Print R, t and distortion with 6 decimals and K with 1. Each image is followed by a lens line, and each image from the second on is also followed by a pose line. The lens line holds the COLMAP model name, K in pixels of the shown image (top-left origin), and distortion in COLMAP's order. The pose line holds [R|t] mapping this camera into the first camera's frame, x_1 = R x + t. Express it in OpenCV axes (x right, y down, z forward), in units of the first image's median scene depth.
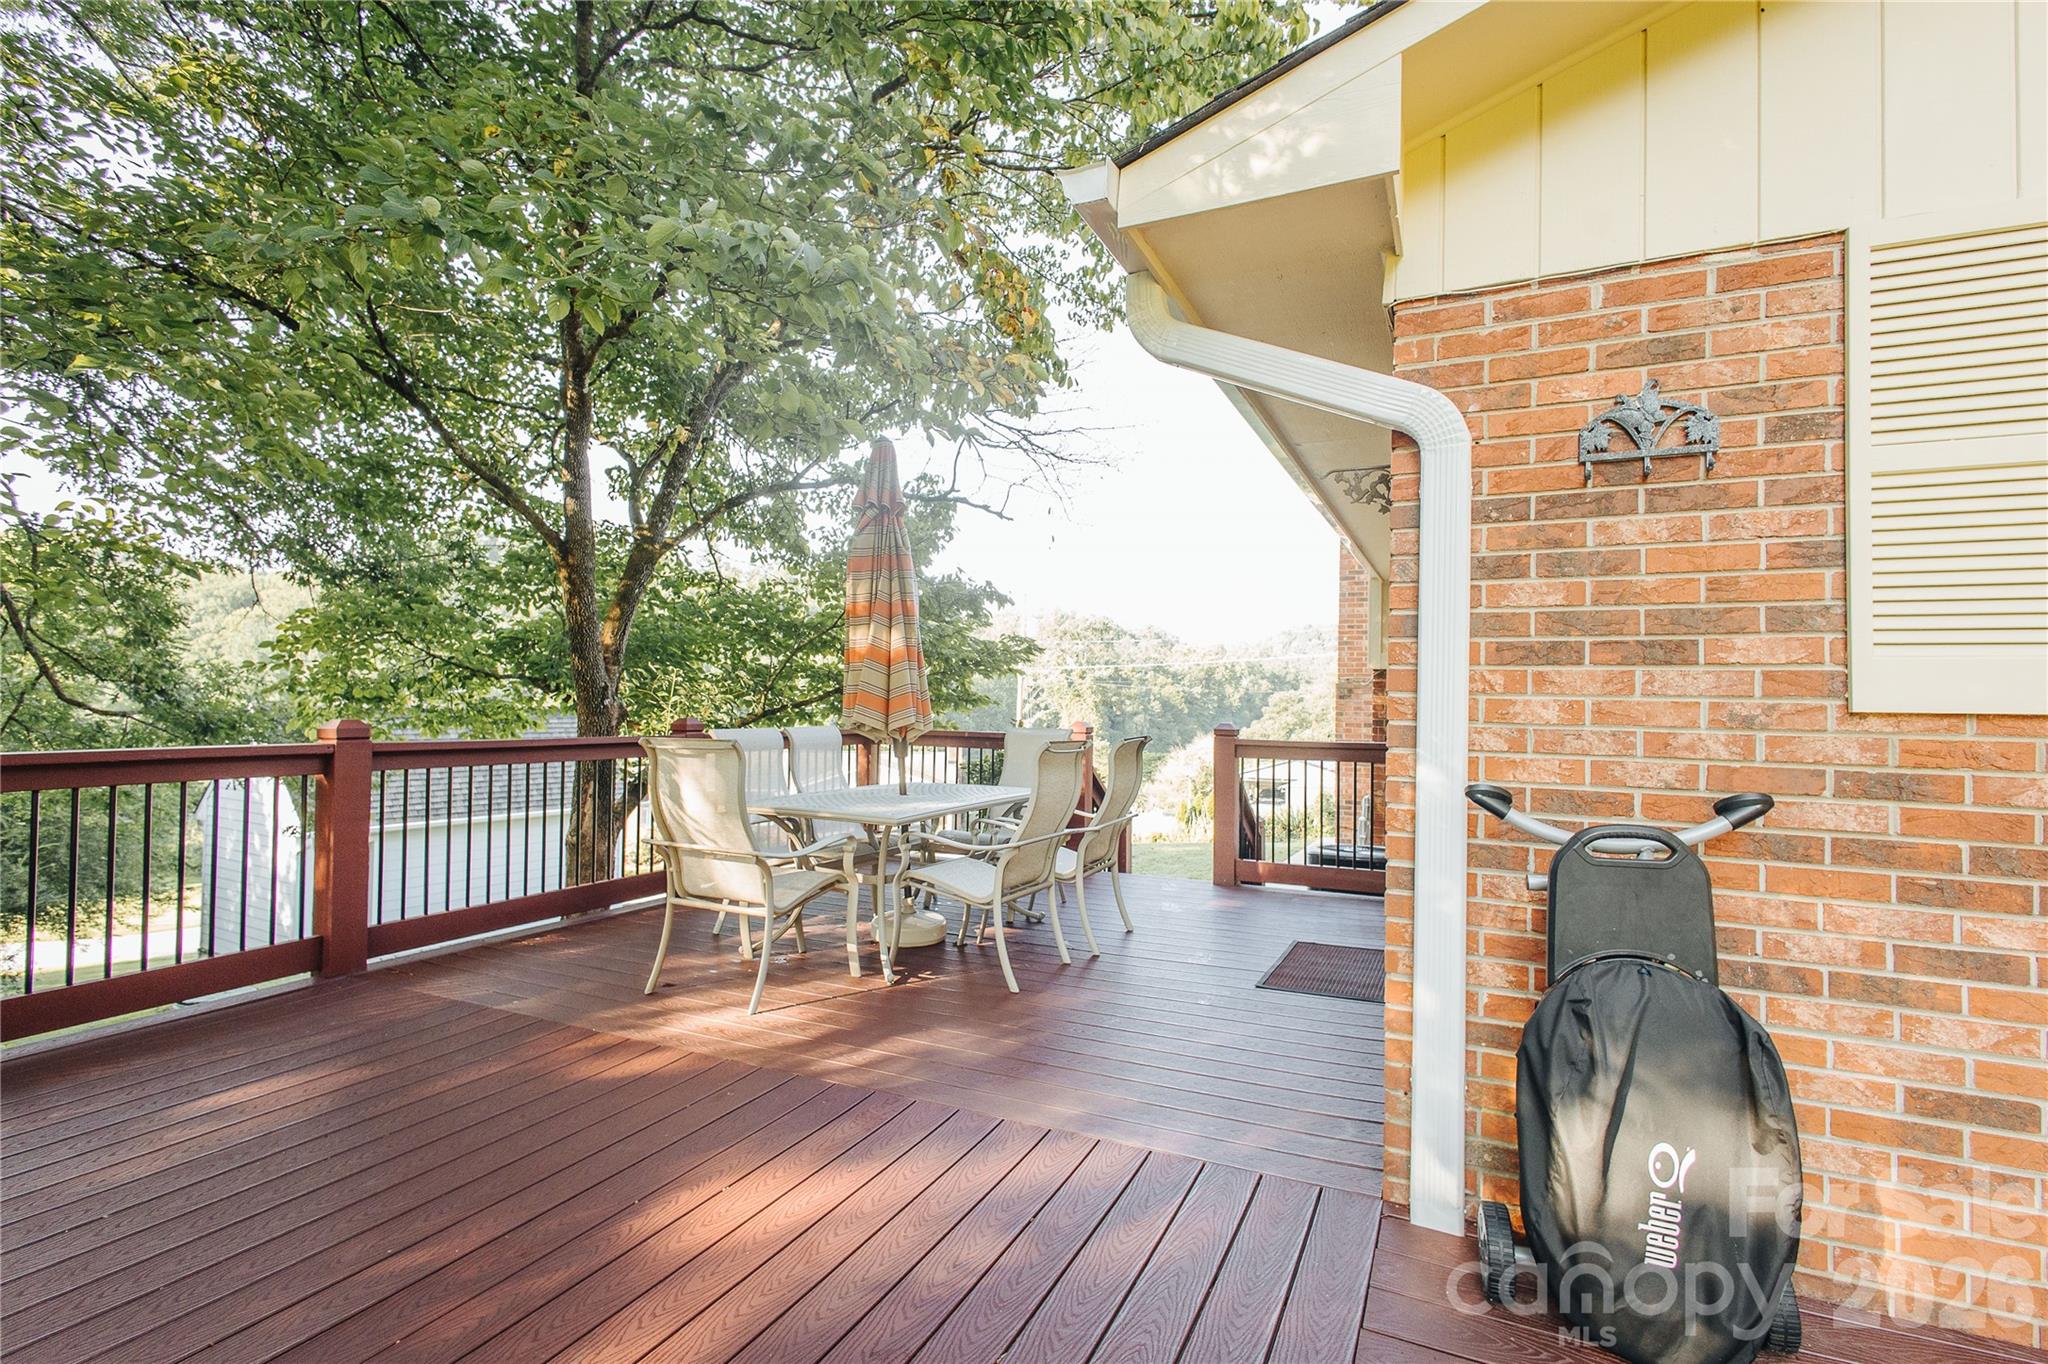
lens RADIAL K [[943.0, 0, 1031.7], [0, 943.0, 683.7], [0, 0, 1]] dist [0.017309, -0.007650]
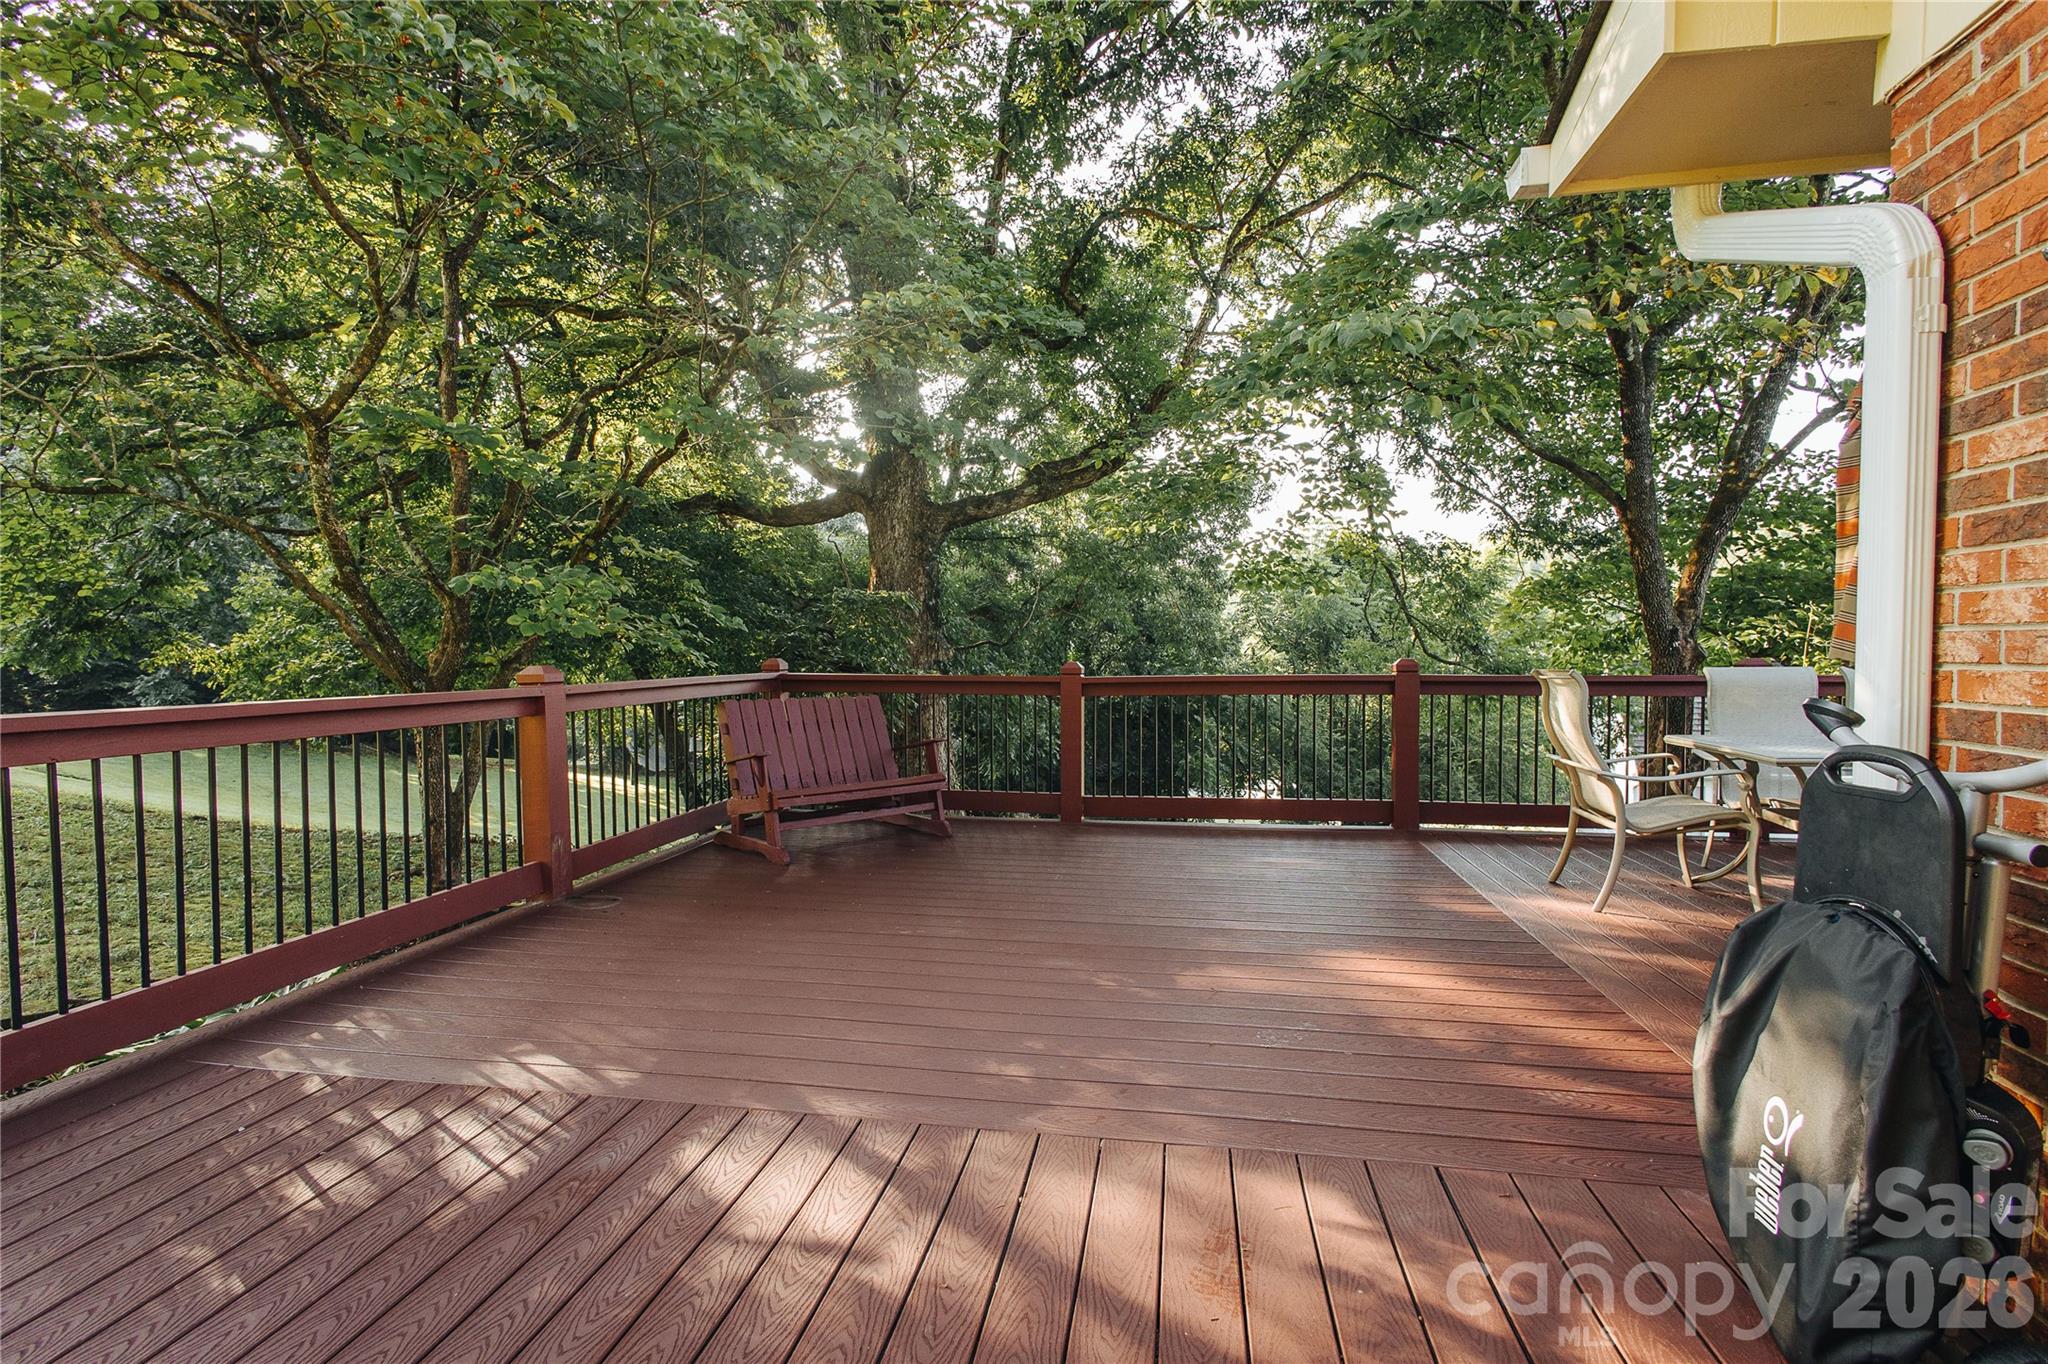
lens RADIAL K [[943.0, 0, 1031.7], [0, 943.0, 683.7], [0, 0, 1]] dist [0.017309, -0.007650]
pose [[0.259263, 0.013042, -0.965719, 1.030815], [0.030420, 0.999302, 0.021662, 0.049413], [0.965327, -0.034993, 0.258686, 0.096451]]
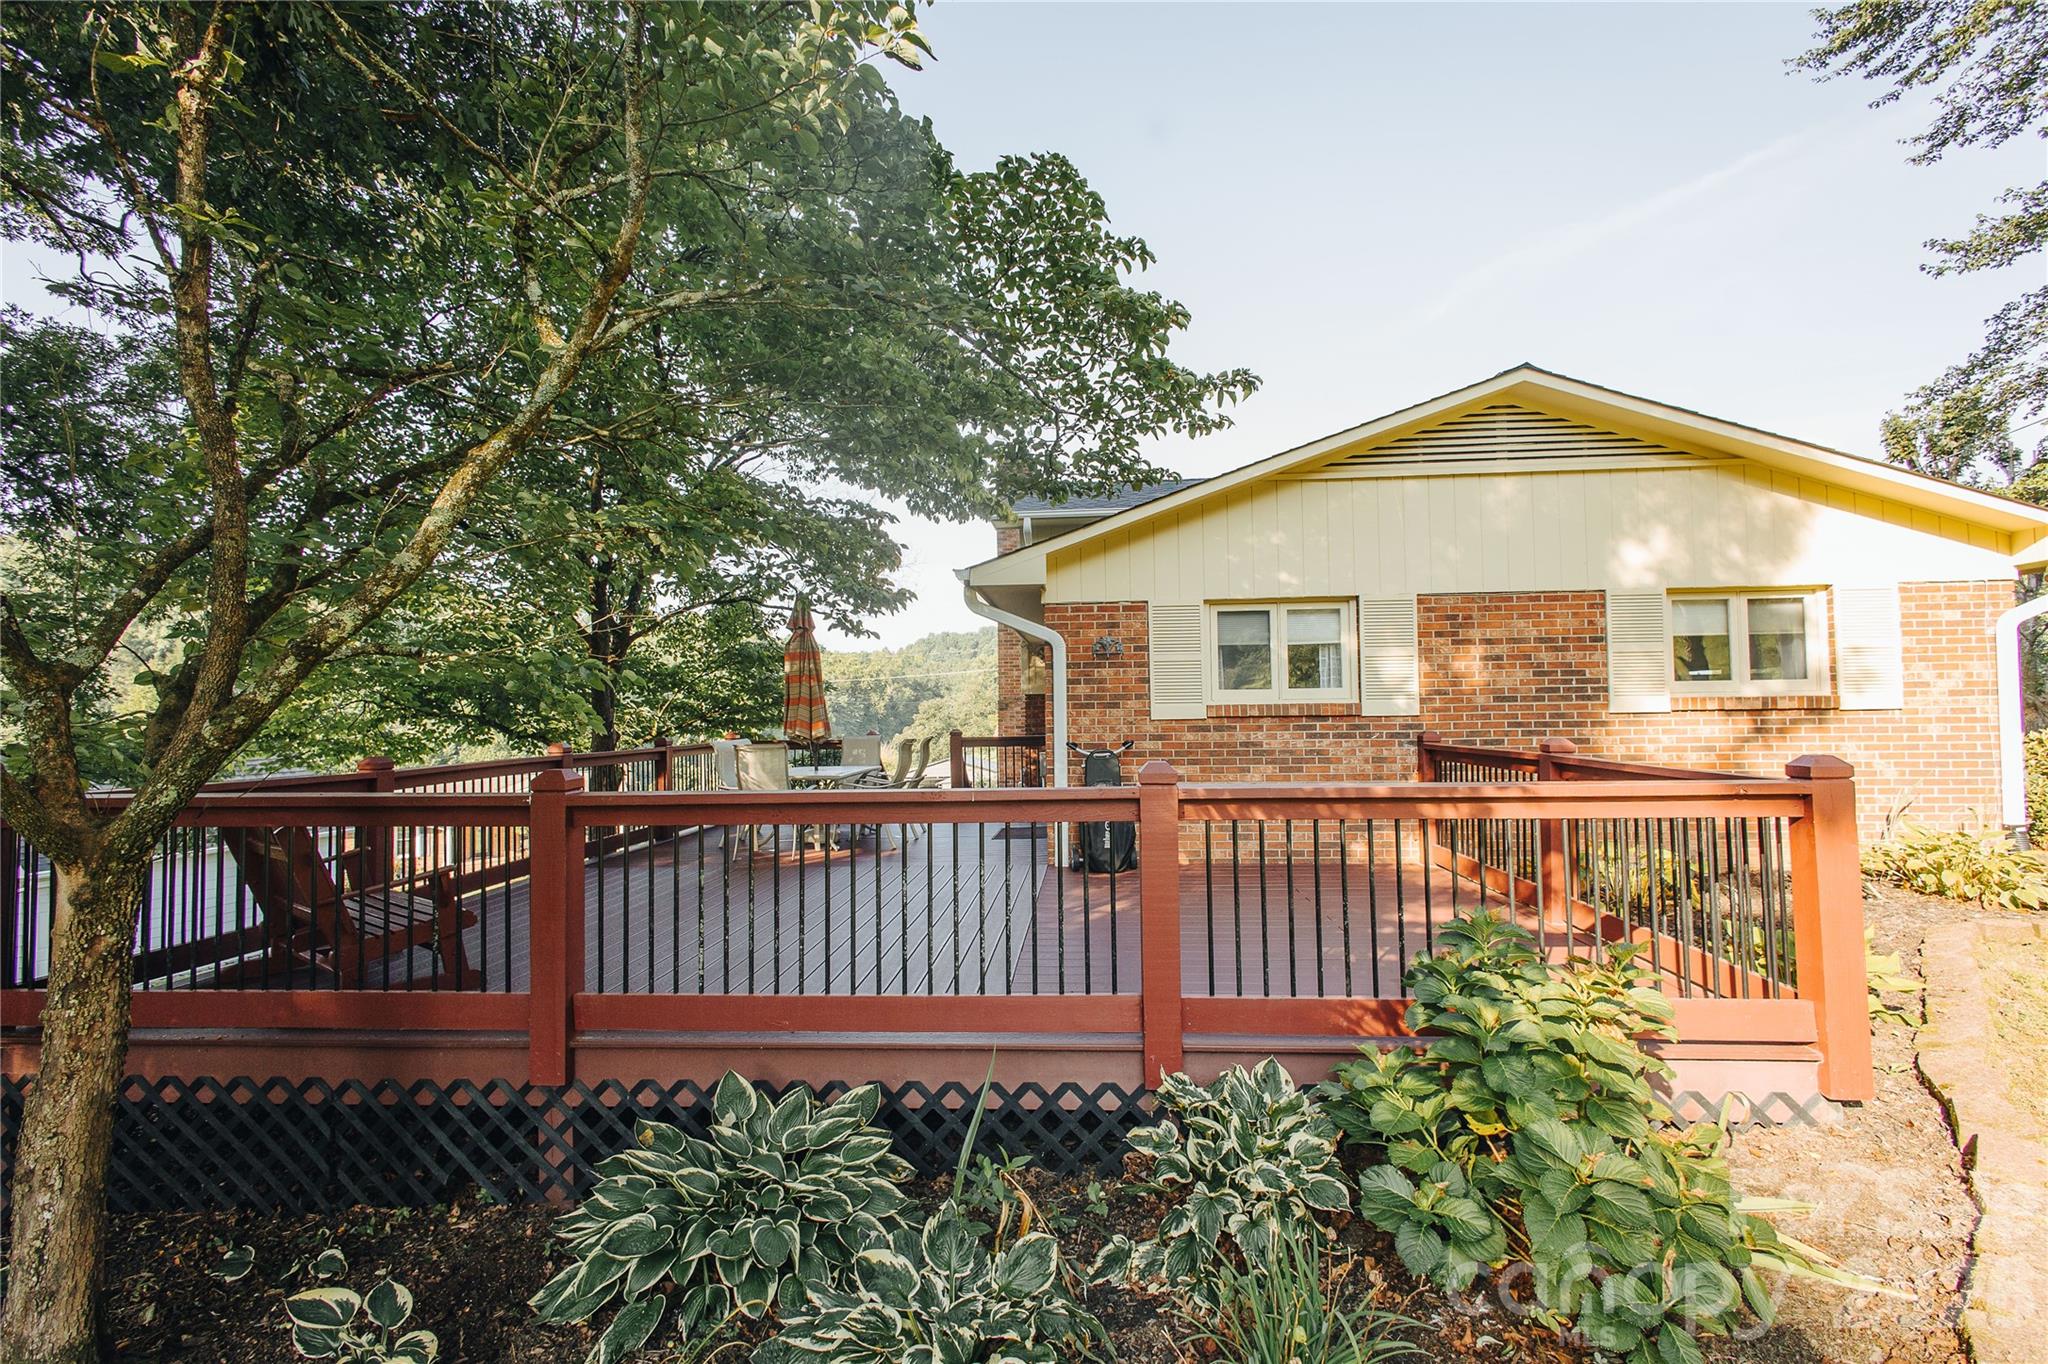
lens RADIAL K [[943.0, 0, 1031.7], [0, 943.0, 683.7], [0, 0, 1]] dist [0.017309, -0.007650]
pose [[0.929160, -0.024180, 0.368887, -0.959061], [0.027198, 0.999626, -0.002984, -0.108982], [-0.368676, 0.012806, 0.929470, -2.232401]]
